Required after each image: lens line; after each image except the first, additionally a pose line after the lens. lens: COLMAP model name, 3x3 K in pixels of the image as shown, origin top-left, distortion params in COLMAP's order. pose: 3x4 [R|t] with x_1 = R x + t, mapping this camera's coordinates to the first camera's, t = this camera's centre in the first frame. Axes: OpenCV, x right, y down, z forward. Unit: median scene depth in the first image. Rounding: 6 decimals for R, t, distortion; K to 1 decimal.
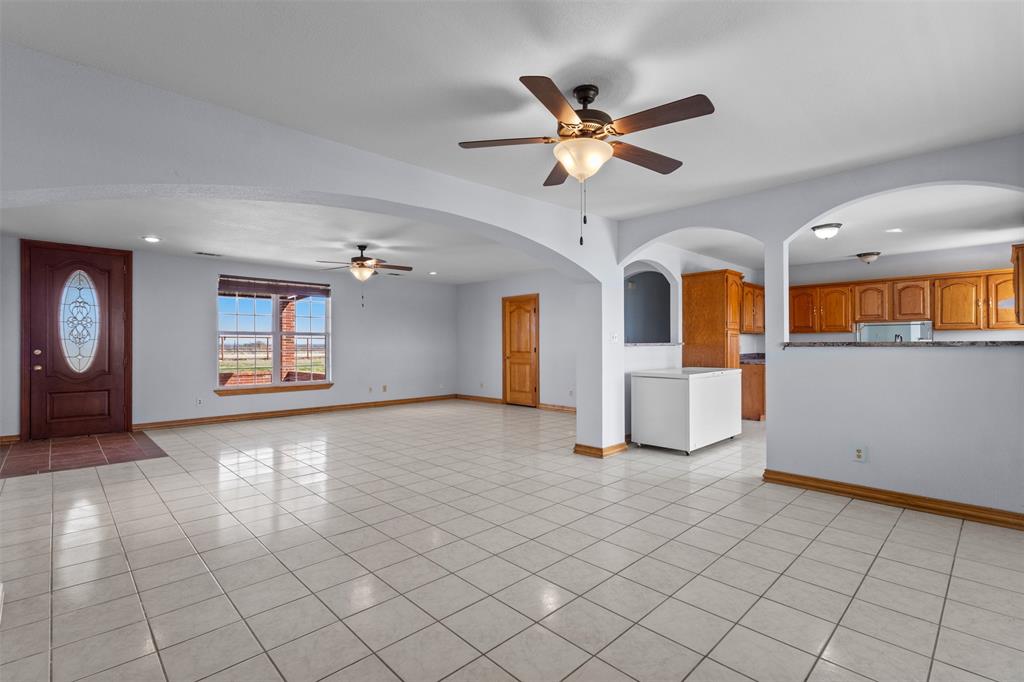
lens RADIAL K [[470.2, 0, 510.9], [0, 470.2, 347.8], [0, 0, 1]] dist [0.001742, 0.000117]
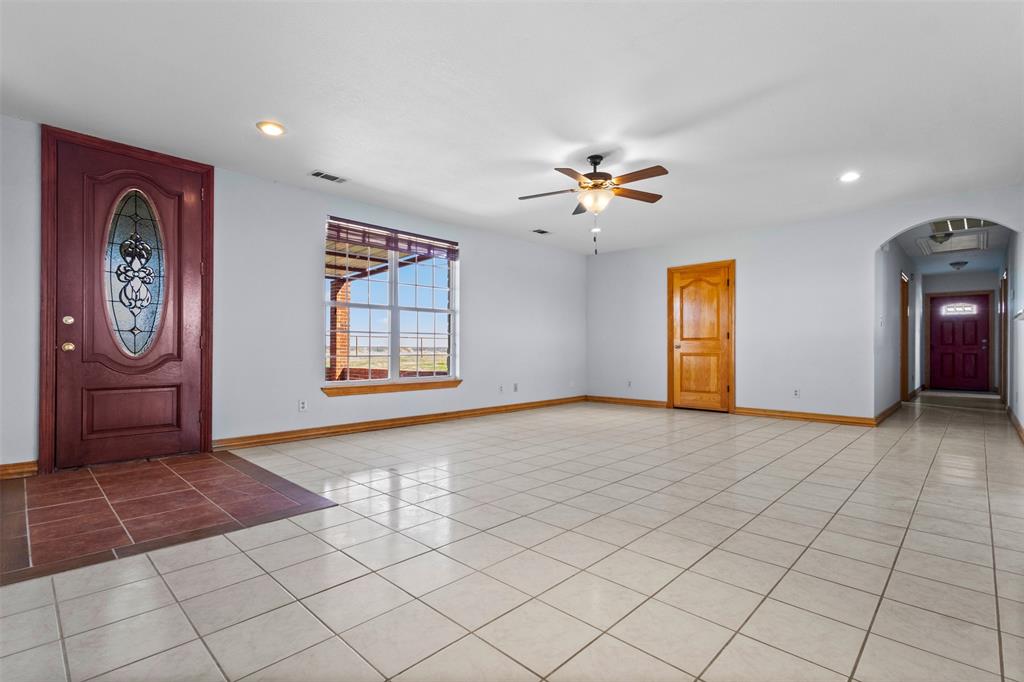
lens RADIAL K [[470.2, 0, 505.9], [0, 470.2, 350.7], [0, 0, 1]] dist [0.001742, 0.000117]
pose [[0.999368, 0.004182, 0.035304, -0.335954], [-0.004100, 0.999989, -0.002393, 0.032756], [-0.035313, 0.002246, 0.999374, 0.275215]]
